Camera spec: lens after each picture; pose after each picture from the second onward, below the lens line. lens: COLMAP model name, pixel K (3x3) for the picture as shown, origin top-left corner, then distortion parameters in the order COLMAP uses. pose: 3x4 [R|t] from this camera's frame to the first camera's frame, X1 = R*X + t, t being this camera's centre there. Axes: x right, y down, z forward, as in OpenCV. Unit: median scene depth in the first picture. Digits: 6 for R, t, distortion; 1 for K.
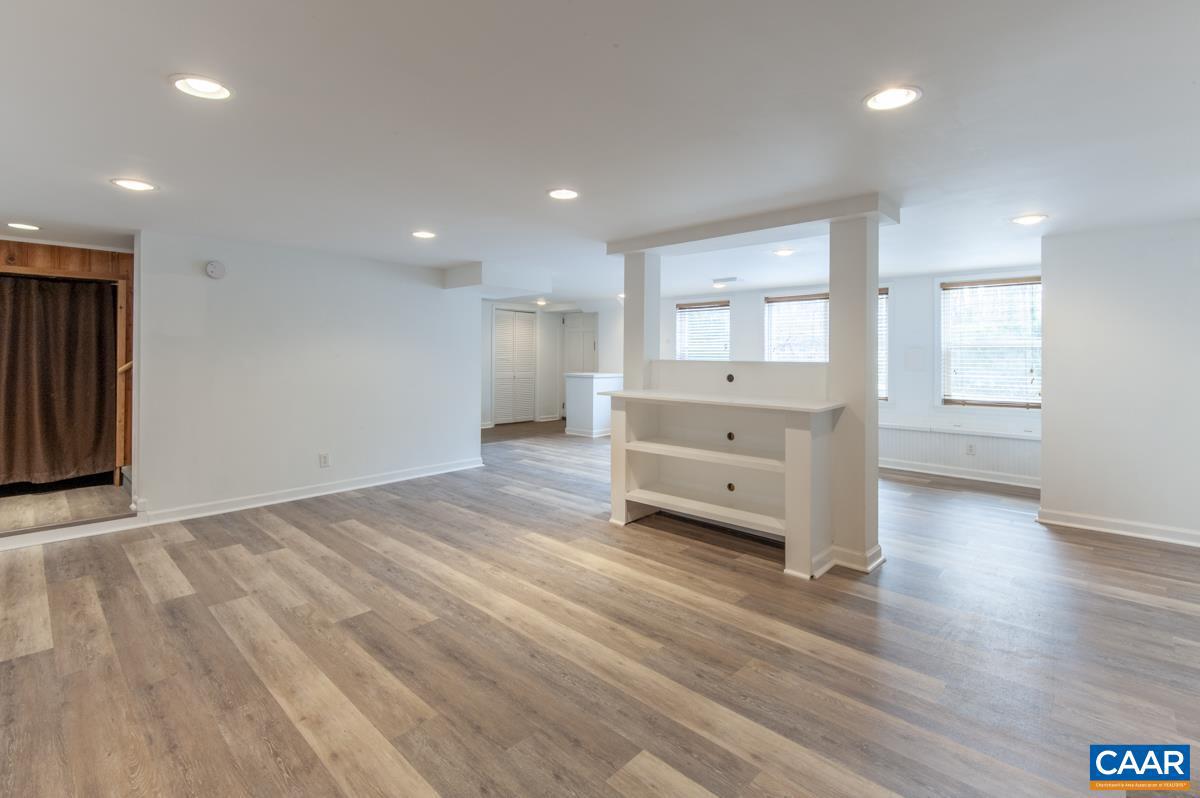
lens RADIAL K [[544.6, 0, 596.8], [0, 544.6, 355.1], [0, 0, 1]] dist [0.002994, -0.001580]
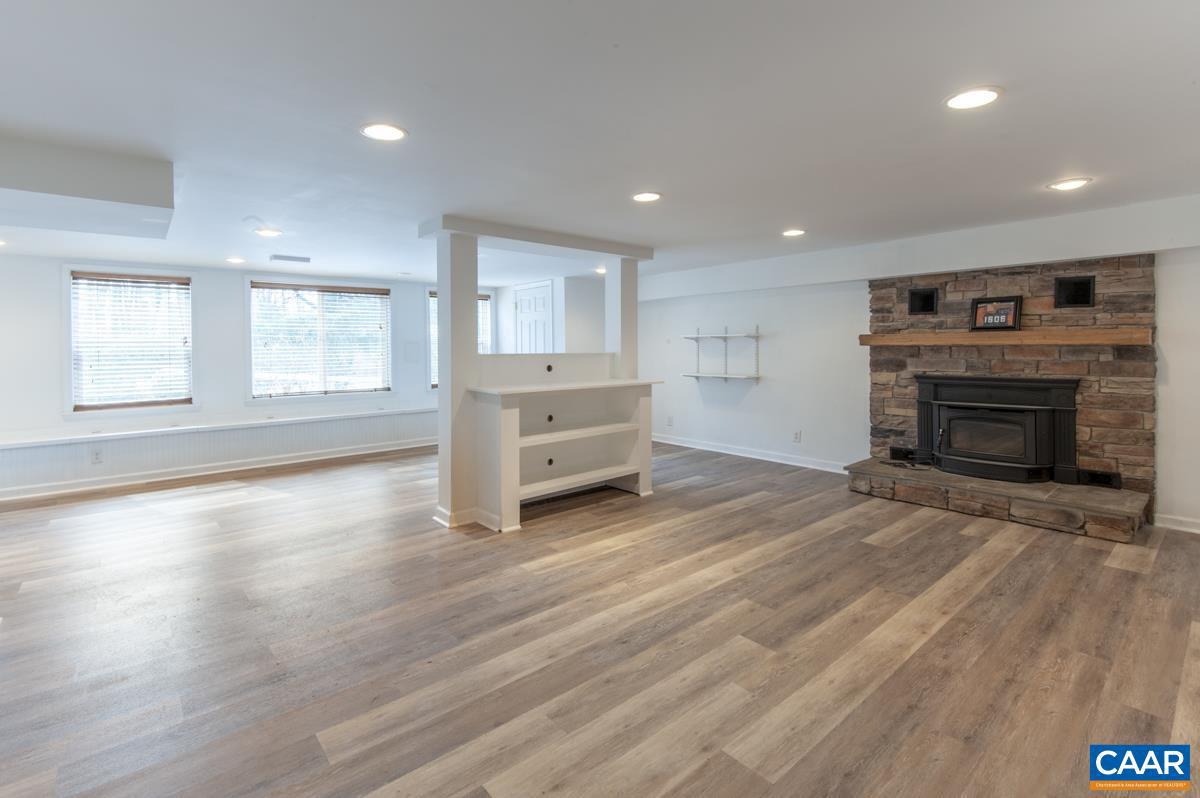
lens RADIAL K [[544.6, 0, 596.8], [0, 544.6, 355.1], [0, 0, 1]] dist [0.002994, -0.001580]
pose [[0.118013, -0.019783, 0.992815, -1.372990], [0.014900, 0.999724, 0.018150, -0.008138], [-0.992900, 0.012651, 0.118275, 1.171795]]
